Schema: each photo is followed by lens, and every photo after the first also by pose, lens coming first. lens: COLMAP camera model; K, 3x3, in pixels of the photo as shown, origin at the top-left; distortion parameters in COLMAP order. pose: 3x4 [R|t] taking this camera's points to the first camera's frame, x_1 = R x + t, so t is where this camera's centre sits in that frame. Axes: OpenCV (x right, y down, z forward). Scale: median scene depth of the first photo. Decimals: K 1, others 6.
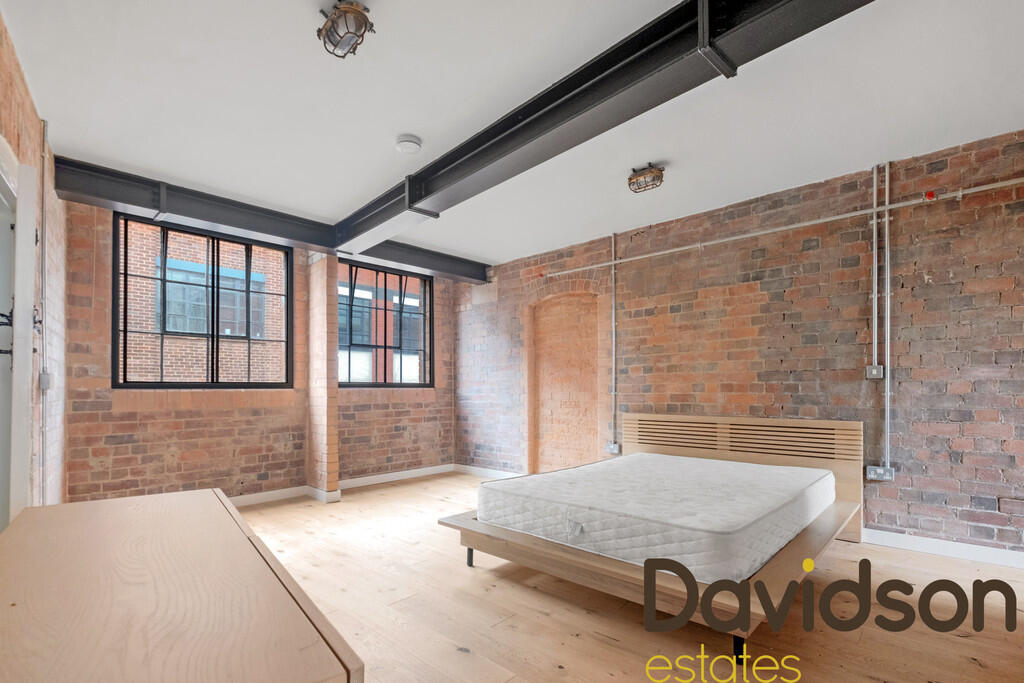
lens RADIAL K [[478.4, 0, 523.4], [0, 478.4, 389.5], [0, 0, 1]] dist [-0.004033, -0.000937]
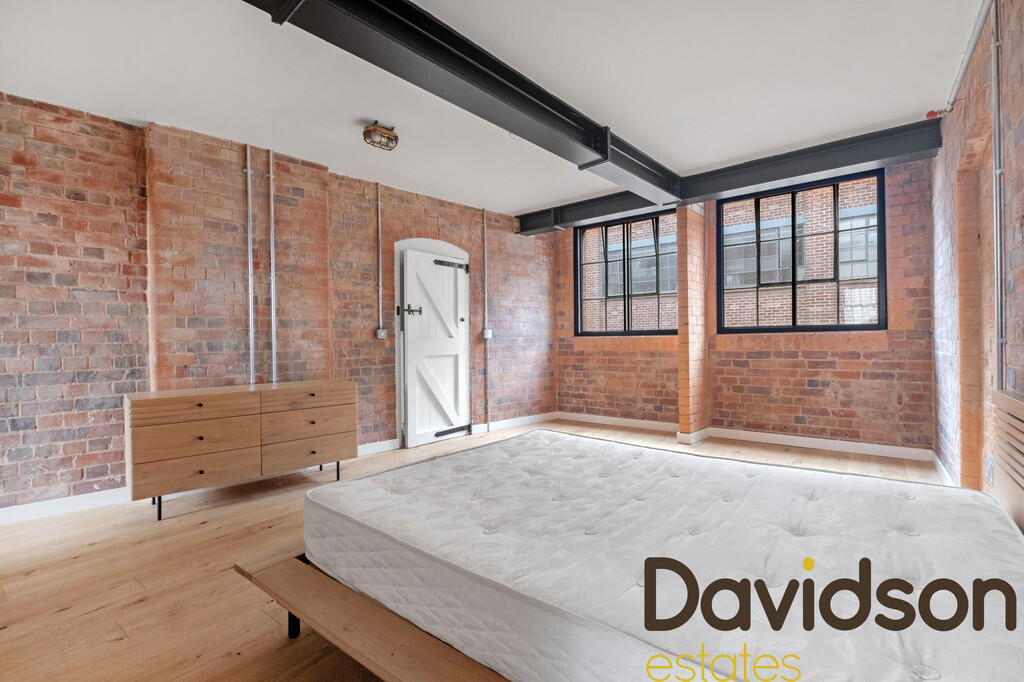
lens RADIAL K [[448.0, 0, 517.3], [0, 448.0, 341.4], [0, 0, 1]] dist [0.001362, -0.000188]
pose [[0.078242, 0.007381, -0.996907, 0.564726], [0.010970, 0.999906, 0.008265, 0.000997], [0.996874, -0.011583, 0.078154, 0.583277]]
